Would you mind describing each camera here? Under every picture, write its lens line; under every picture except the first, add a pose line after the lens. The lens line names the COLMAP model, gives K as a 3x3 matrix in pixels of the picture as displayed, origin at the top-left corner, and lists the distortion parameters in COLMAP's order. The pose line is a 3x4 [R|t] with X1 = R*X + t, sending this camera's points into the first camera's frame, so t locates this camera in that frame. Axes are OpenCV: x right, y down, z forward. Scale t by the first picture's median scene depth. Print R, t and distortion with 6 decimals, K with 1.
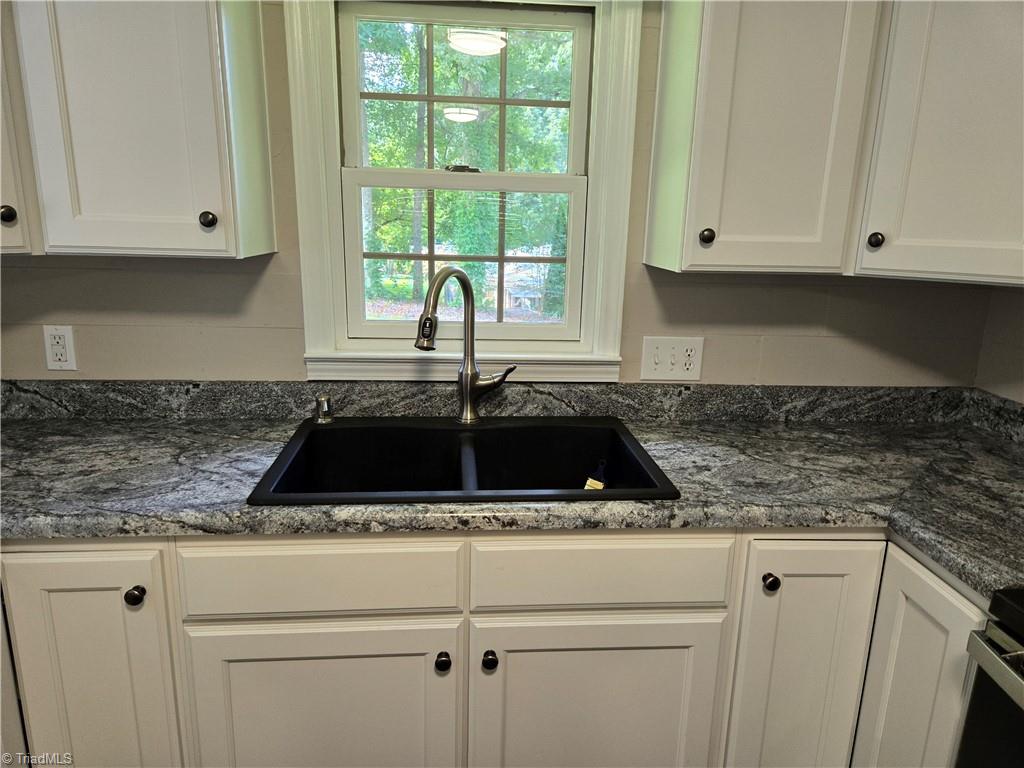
lens RADIAL K [[688.5, 0, 512.2], [0, 688.5, 386.6], [0, 0, 1]] dist [0.061813, -0.055528]
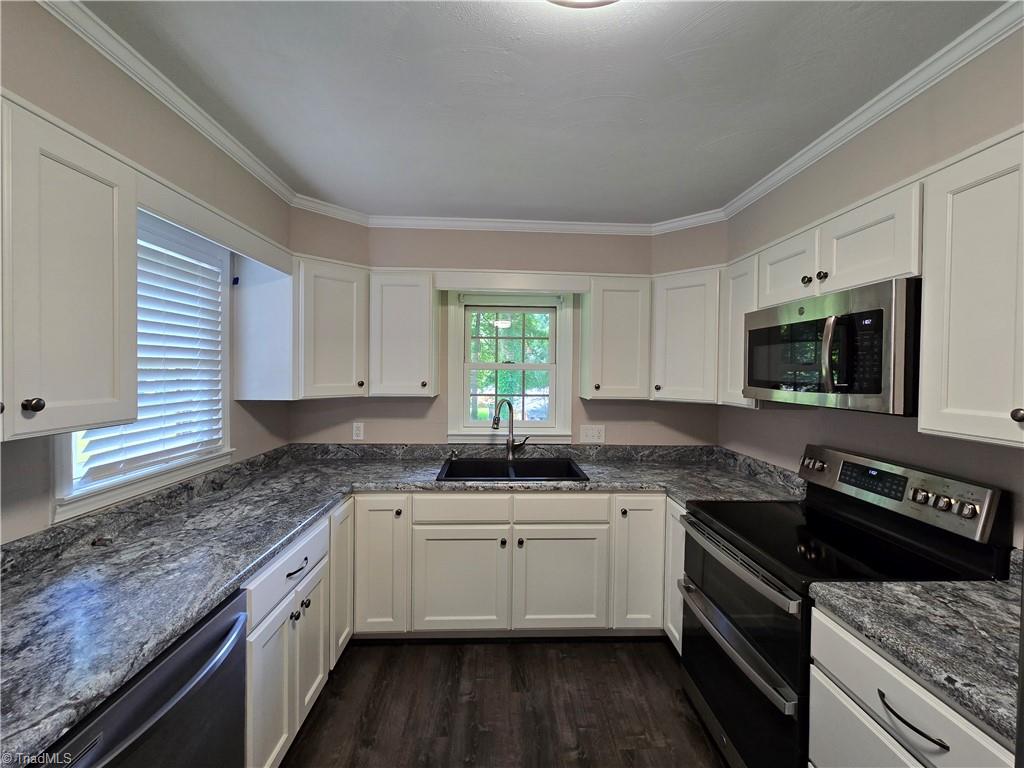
lens RADIAL K [[420.6, 0, 515.8], [0, 420.6, 379.1], [0, 0, 1]] dist [-0.000725, 0.000449]
pose [[0.999378, -0.015143, -0.031839, 0.008188], [0.007792, 0.975597, -0.219432, 0.108995], [0.034385, 0.219048, 0.975108, -0.598807]]
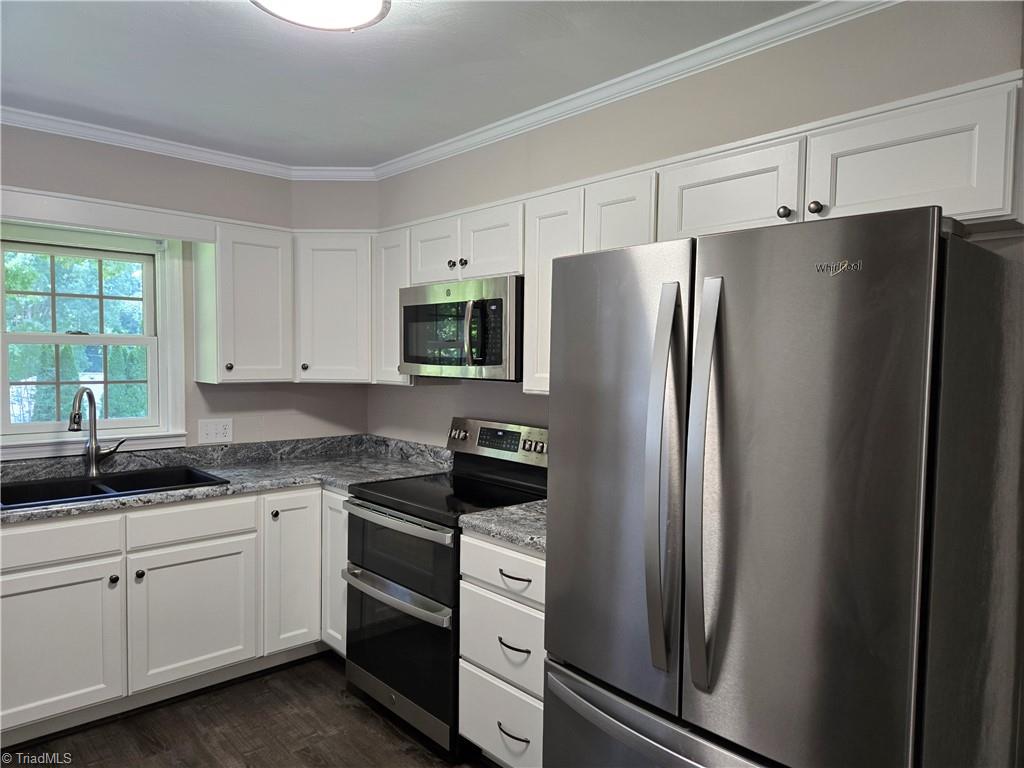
lens RADIAL K [[688.5, 0, 512.2], [0, 688.5, 386.6], [0, 0, 1]] dist [0.061813, -0.055528]
pose [[0.783032, -0.046888, 0.620212, -0.339076], [0.157438, 0.979623, -0.124709, 0.228412], [-0.601726, 0.195296, 0.774458, -1.081903]]
